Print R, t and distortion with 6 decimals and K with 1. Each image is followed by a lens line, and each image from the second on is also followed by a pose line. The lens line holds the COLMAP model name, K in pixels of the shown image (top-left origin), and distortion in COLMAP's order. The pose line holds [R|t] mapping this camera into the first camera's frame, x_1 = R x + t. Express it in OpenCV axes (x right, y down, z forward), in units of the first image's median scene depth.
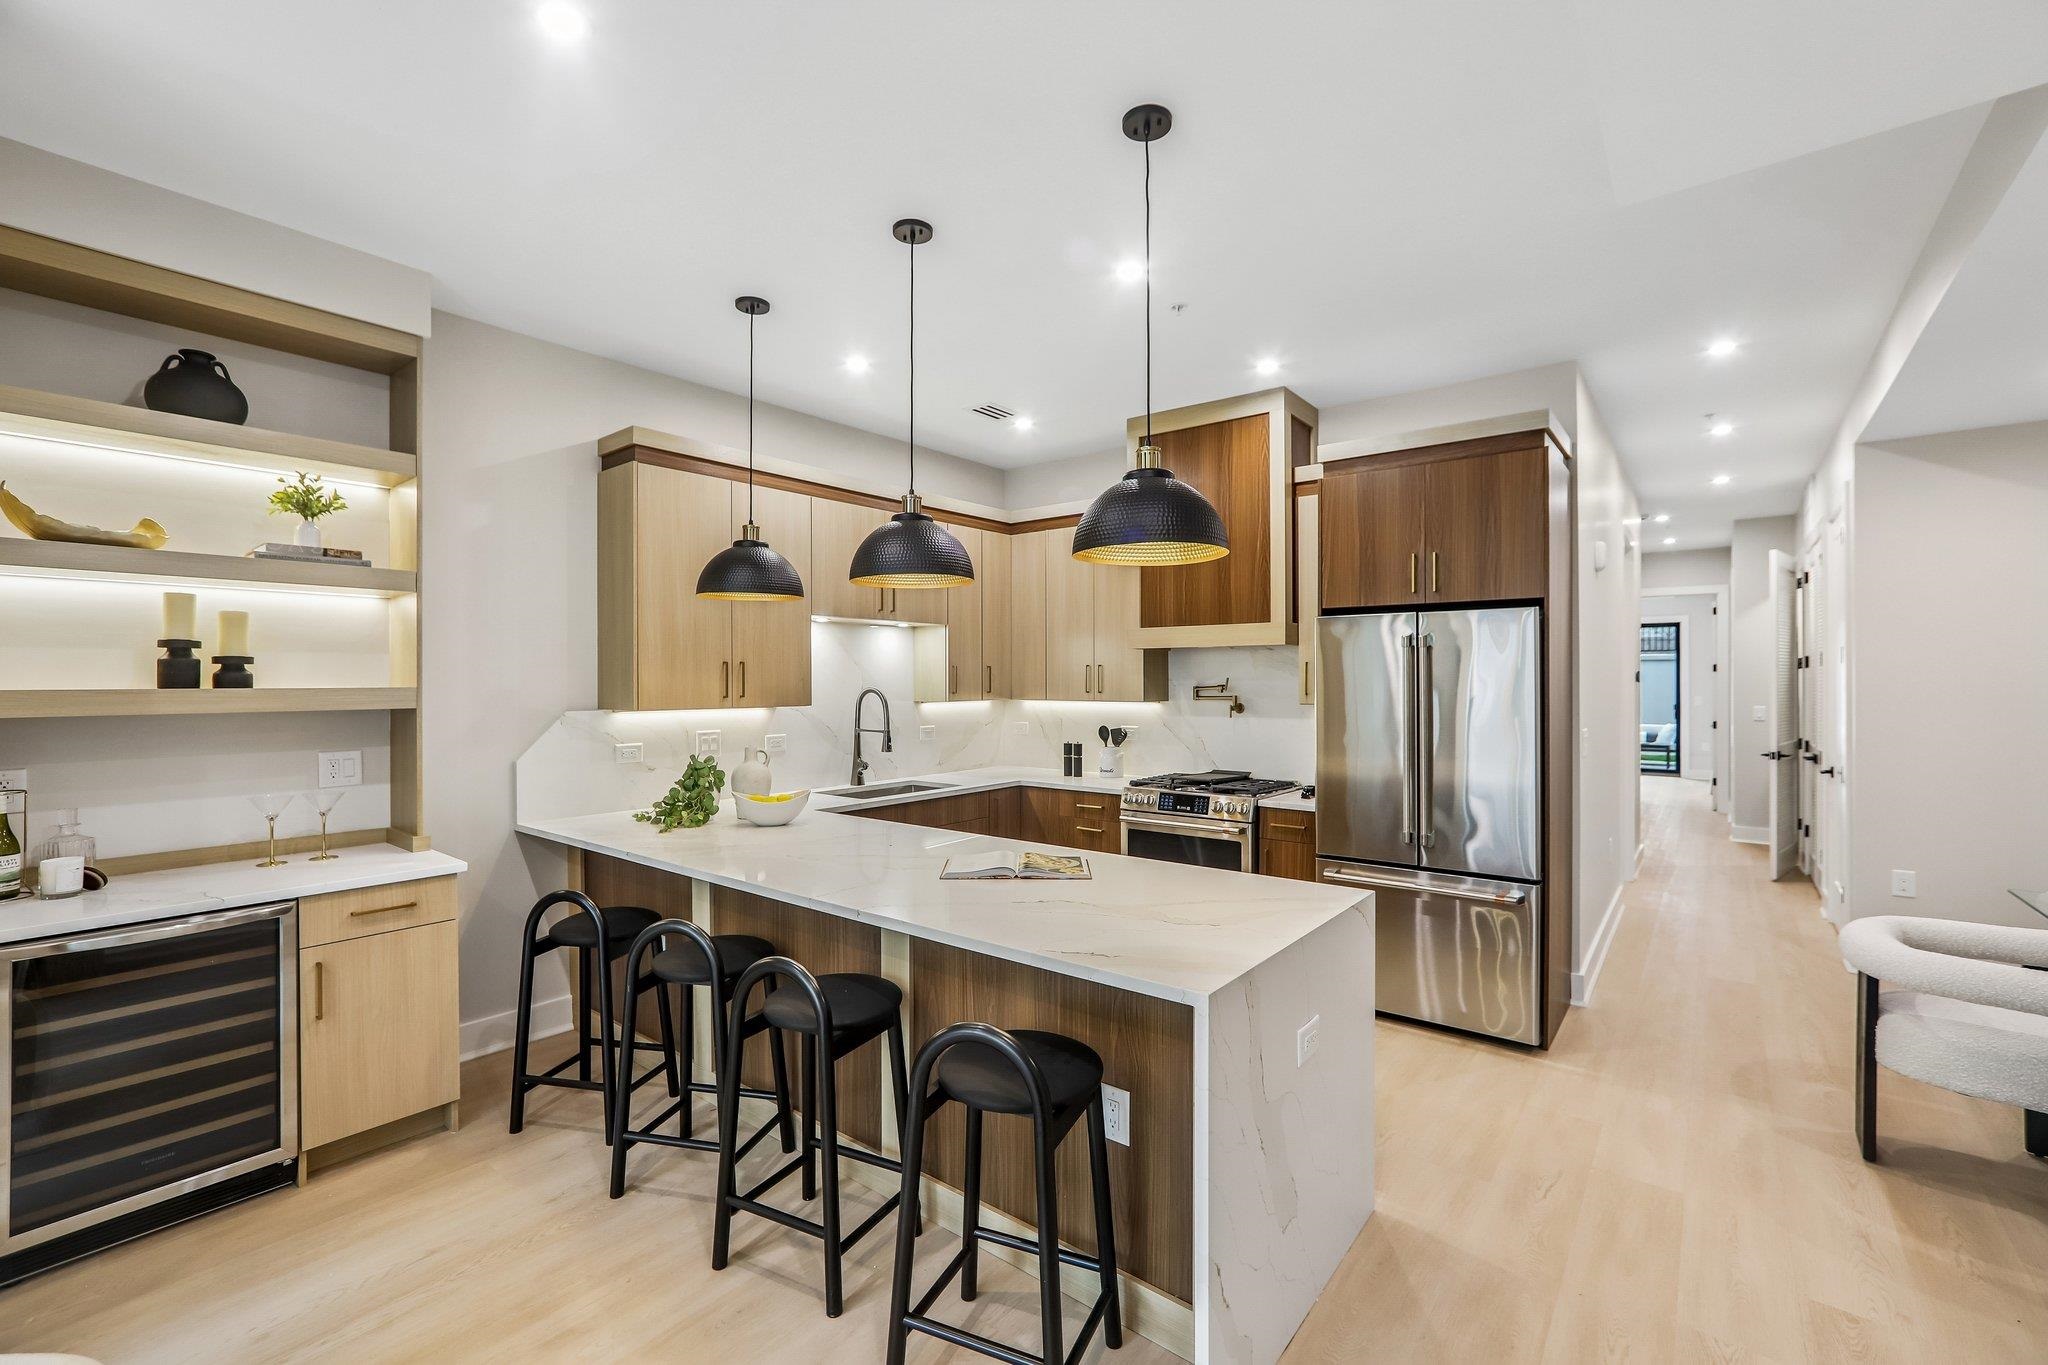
lens RADIAL K [[862.9, 0, 1027.8], [0, 862.9, 695.8], [0, 0, 1]] dist [-0.024086, 0.000260]
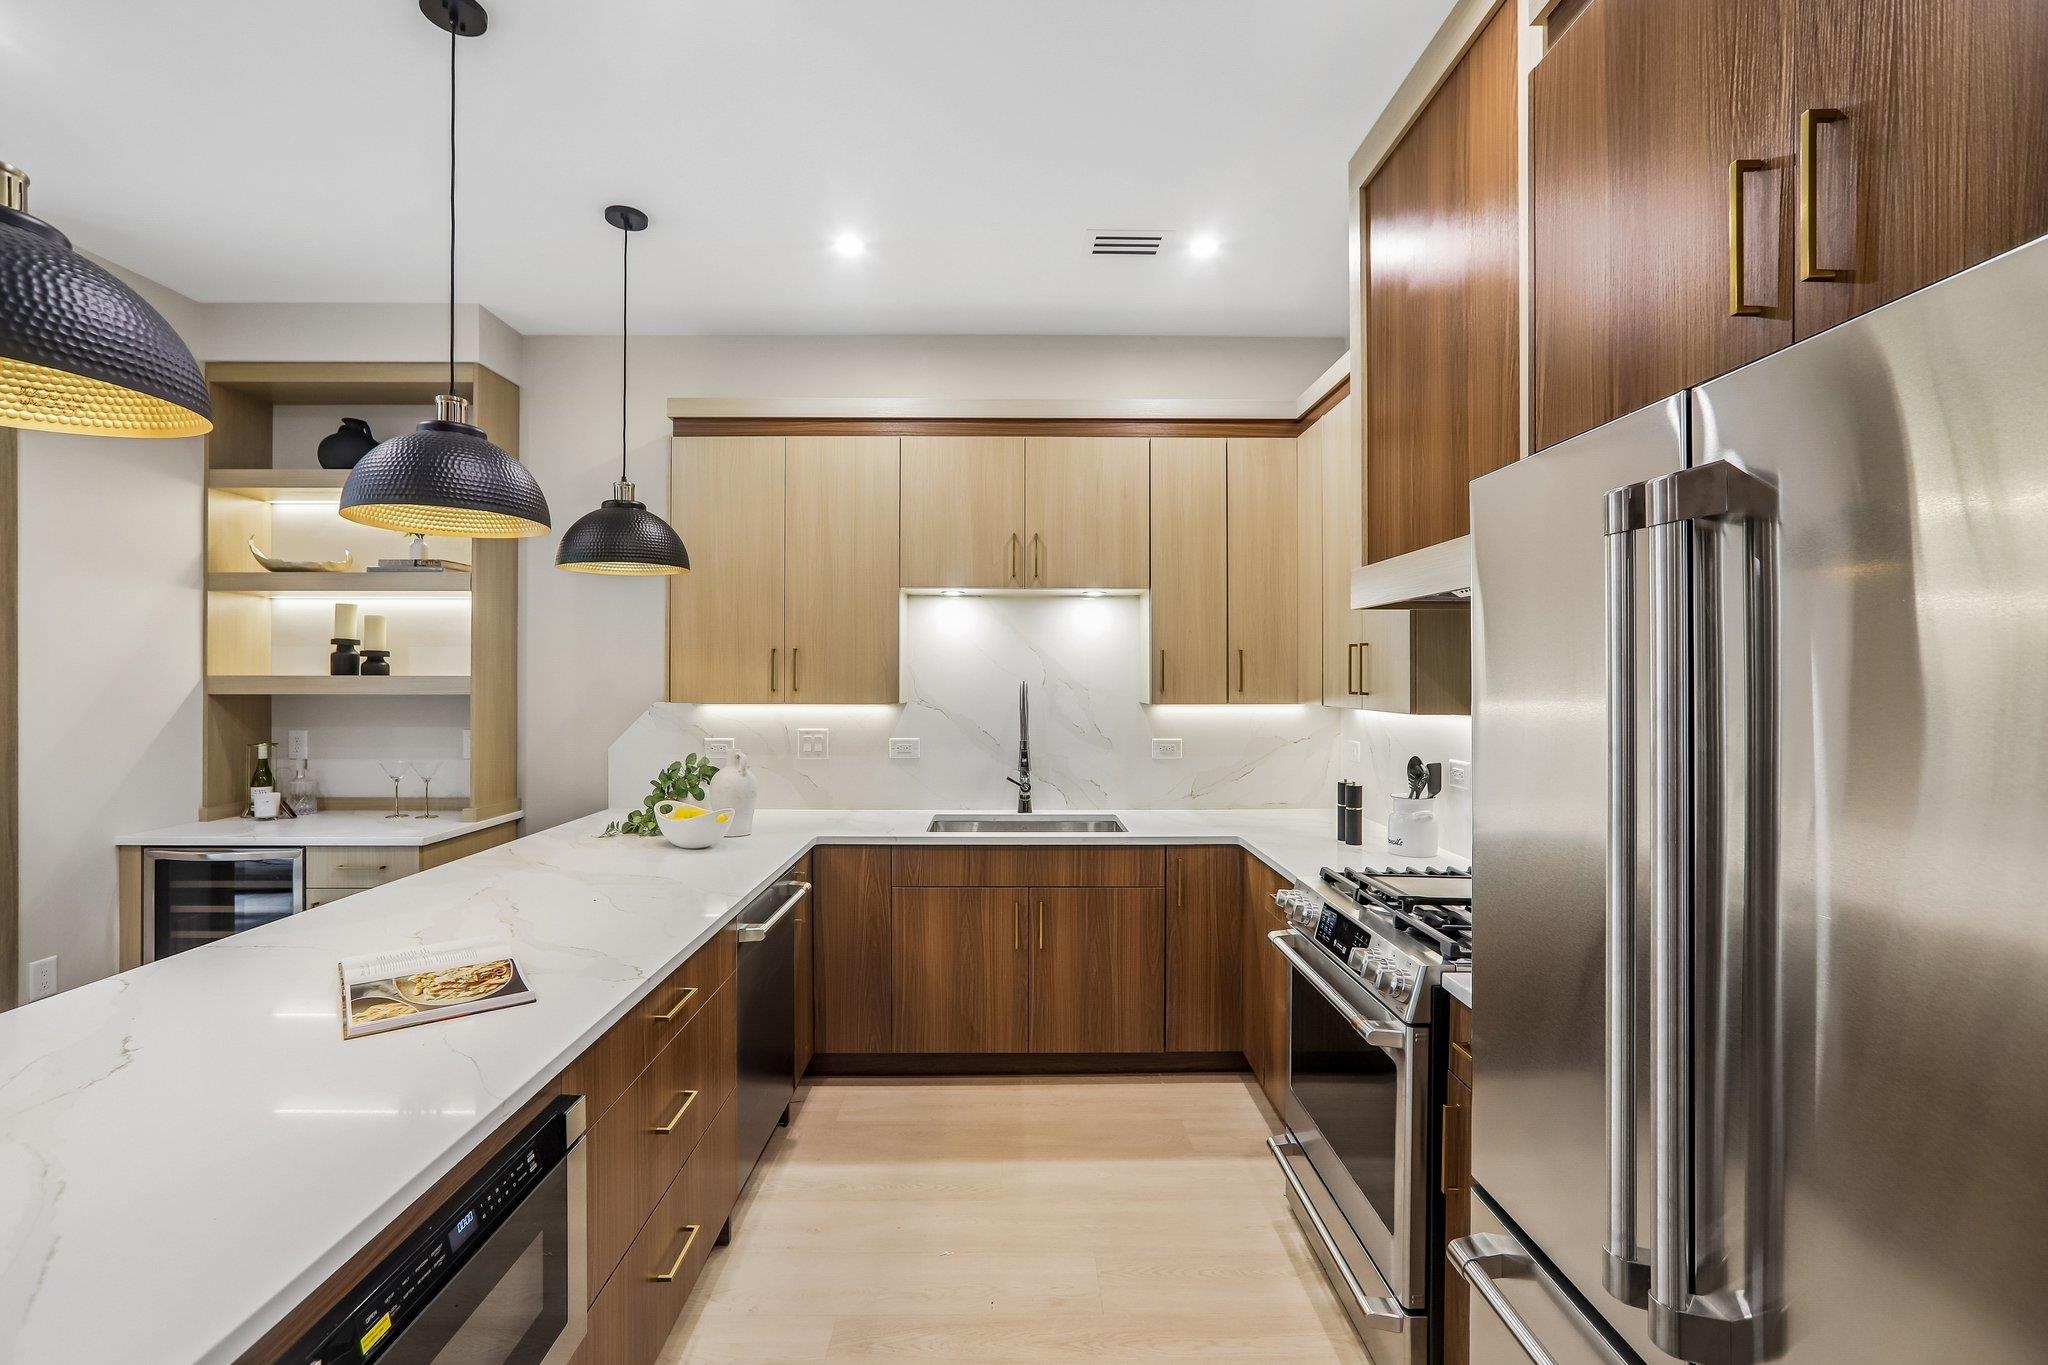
lens RADIAL K [[873.3, 0, 1030.0], [0, 873.3, 683.1], [0, 0, 1]] dist [-0.032029, 0.000165]
pose [[0.637235, 0.009169, -0.770615, 0.501129], [-0.017402, 0.999845, -0.002493, -0.008158], [0.770473, 0.014999, 0.637297, 0.677265]]
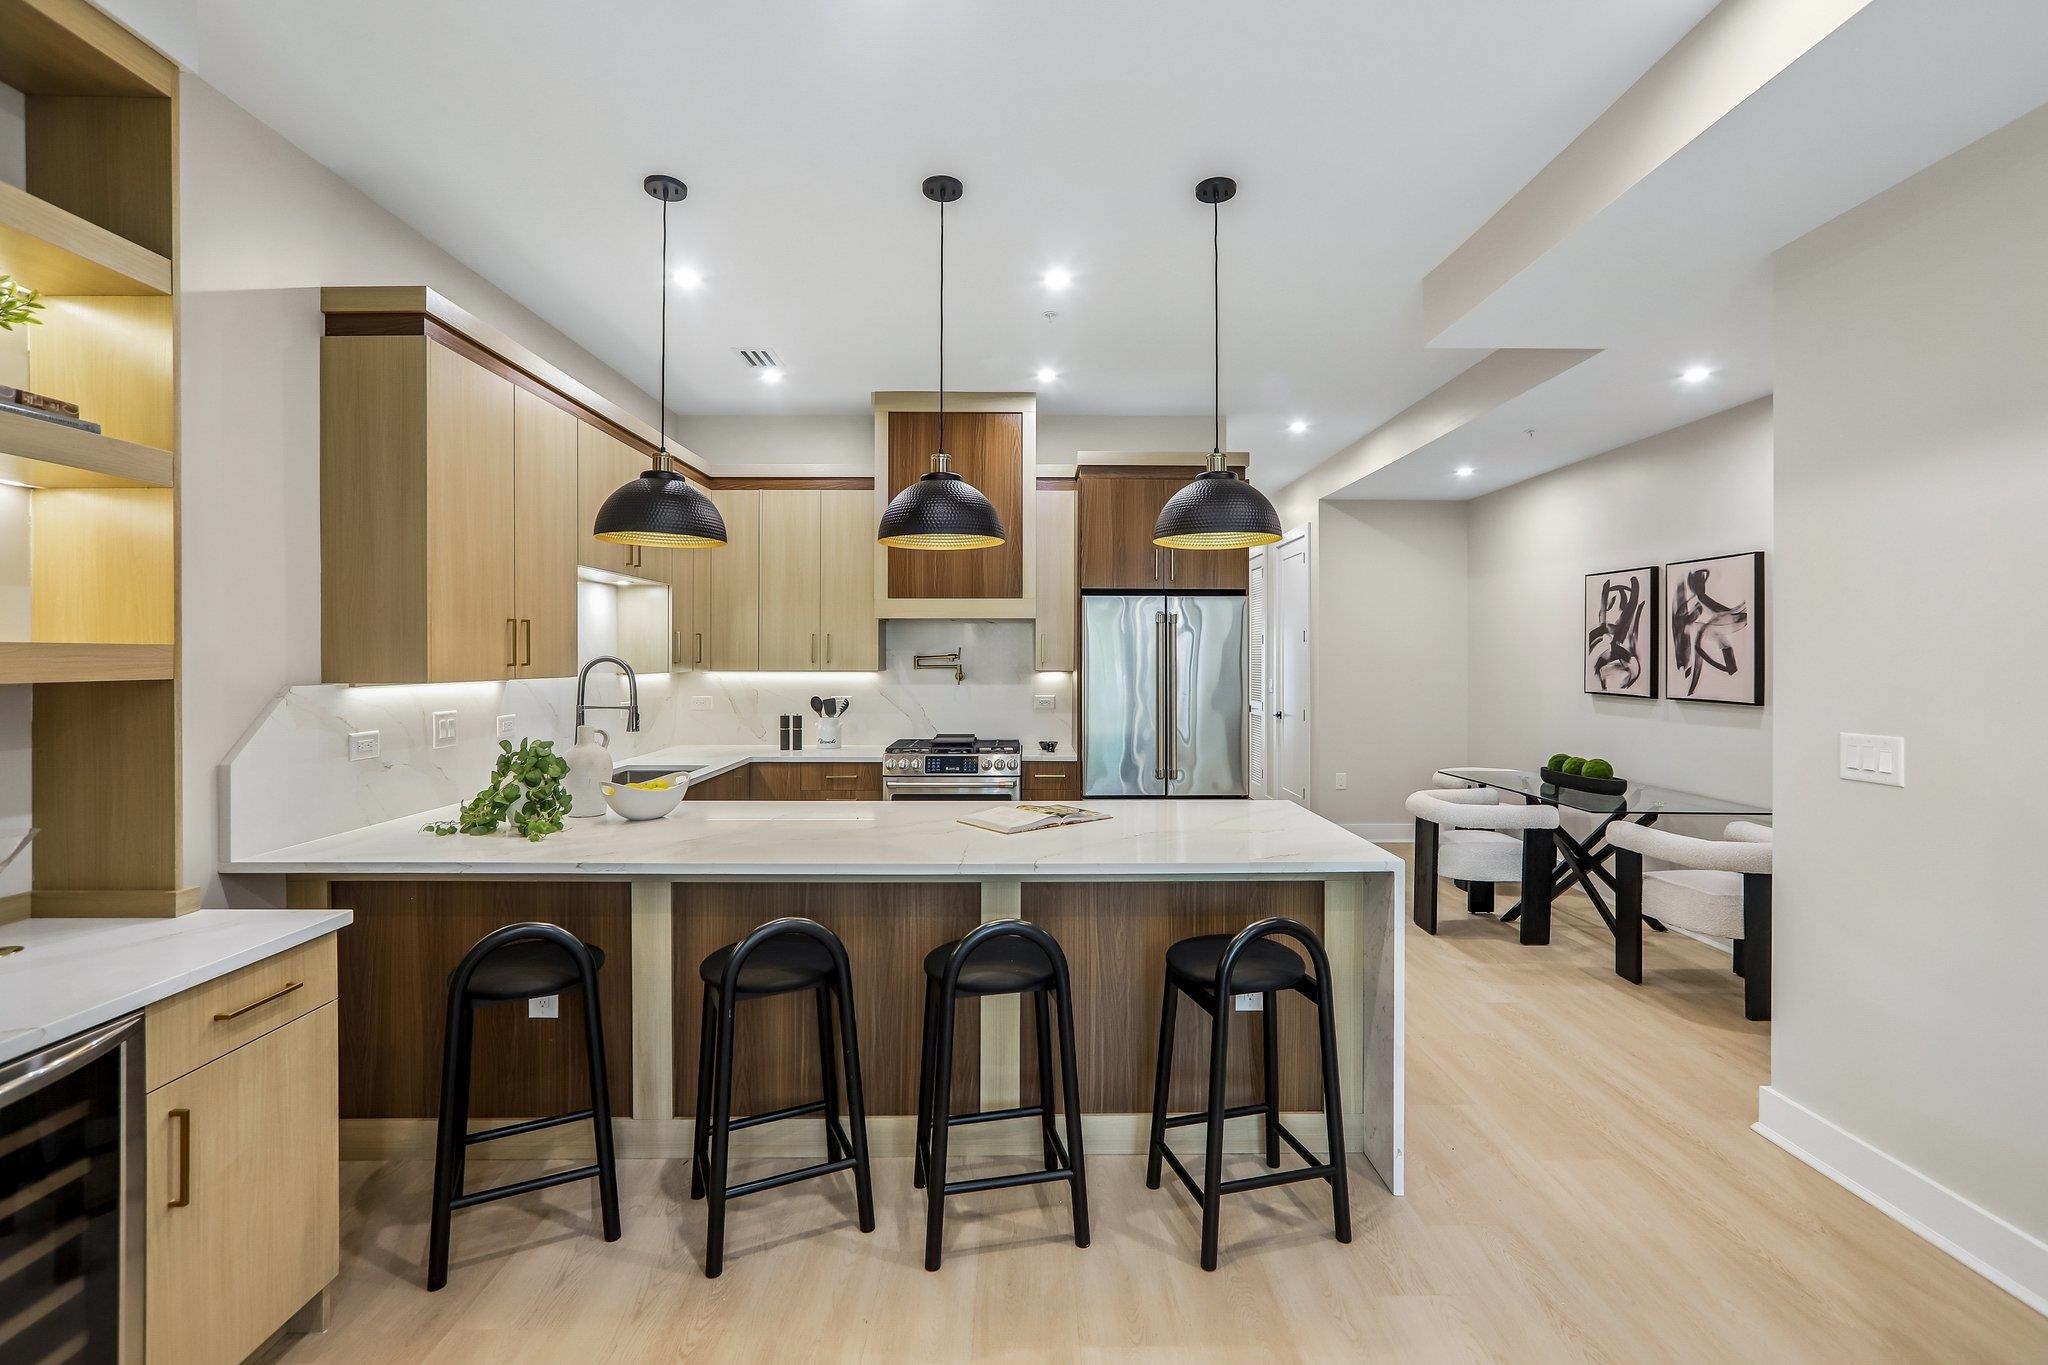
lens RADIAL K [[873.3, 0, 1030.0], [0, 873.3, 683.1], [0, 0, 1]] dist [-0.032029, 0.000165]
pose [[0.769986, -0.015912, 0.637862, -0.503737], [0.009658, 0.999865, 0.013283, 0.012441], [-0.637987, -0.004068, 0.770036, 0.122699]]
